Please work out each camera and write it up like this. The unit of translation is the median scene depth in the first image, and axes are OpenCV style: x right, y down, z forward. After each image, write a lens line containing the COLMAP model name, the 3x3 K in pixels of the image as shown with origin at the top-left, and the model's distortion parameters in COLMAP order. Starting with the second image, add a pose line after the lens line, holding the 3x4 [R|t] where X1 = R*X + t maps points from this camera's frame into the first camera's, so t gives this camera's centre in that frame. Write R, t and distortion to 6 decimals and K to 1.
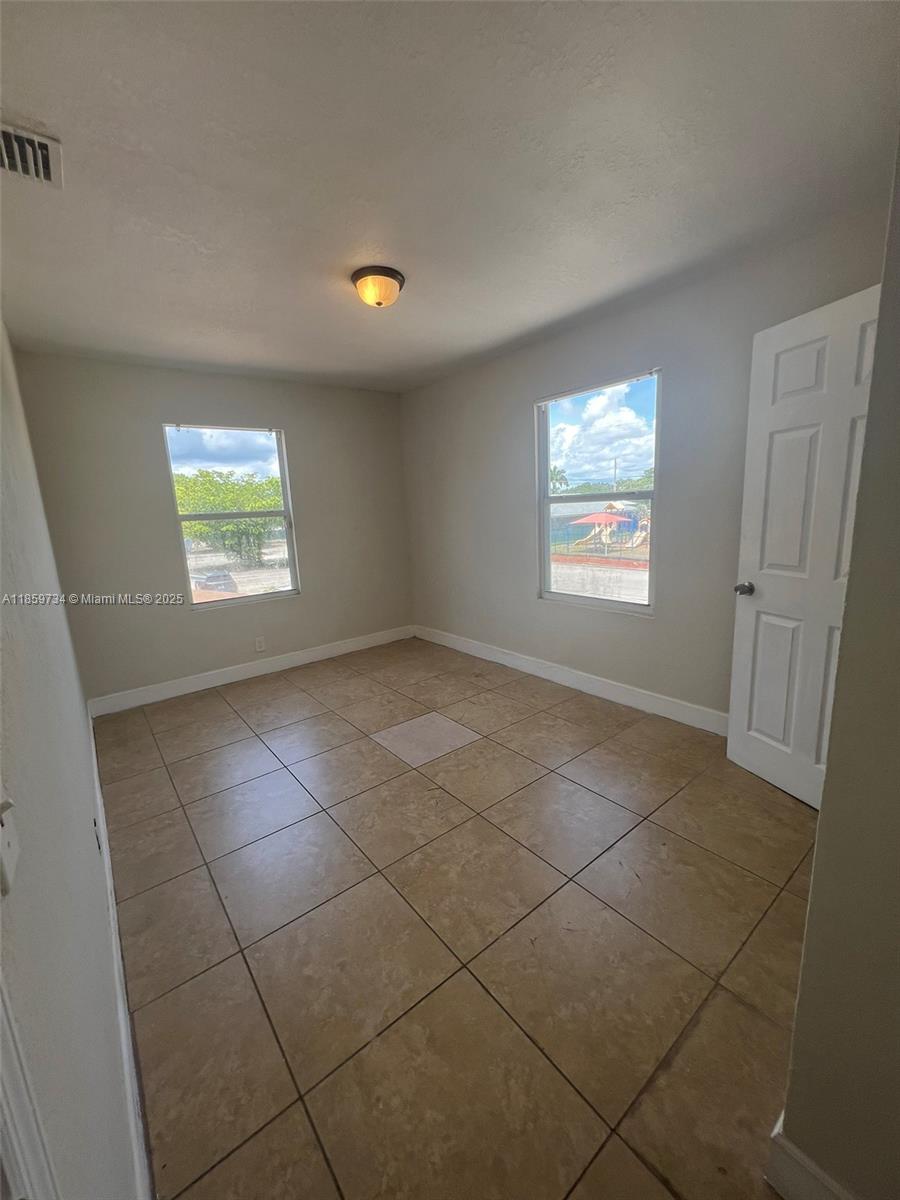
lens RADIAL K [[476.6, 0, 445.7], [0, 476.6, 594.3], [0, 0, 1]] dist [0.002305, -0.000020]
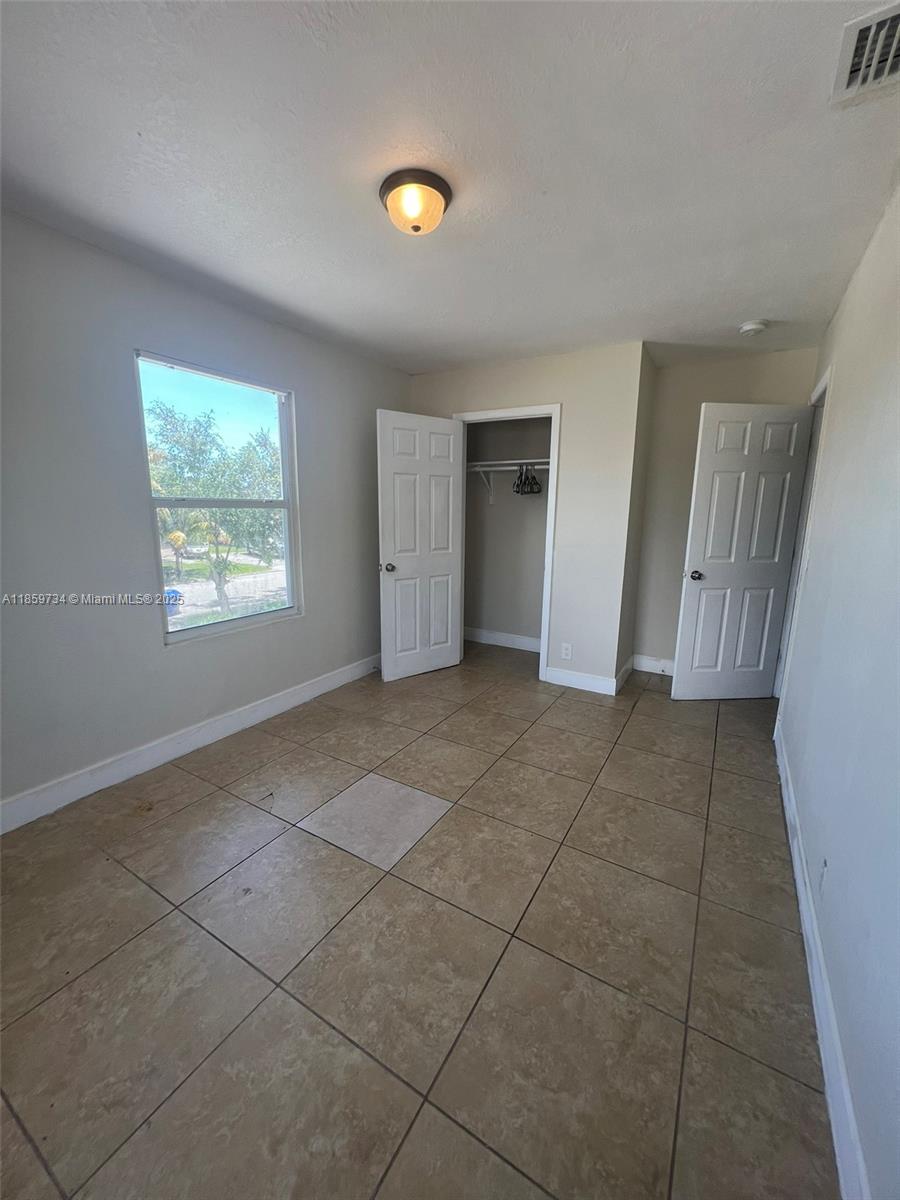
lens RADIAL K [[476.6, 0, 447.8], [0, 476.6, 601.4], [0, 0, 1]] dist [0.002305, -0.000020]
pose [[-0.356877, -0.133863, 0.924510, -1.048605], [0.176459, 0.962202, 0.207437, -0.225424], [-0.917333, 0.237168, -0.319766, 1.533491]]
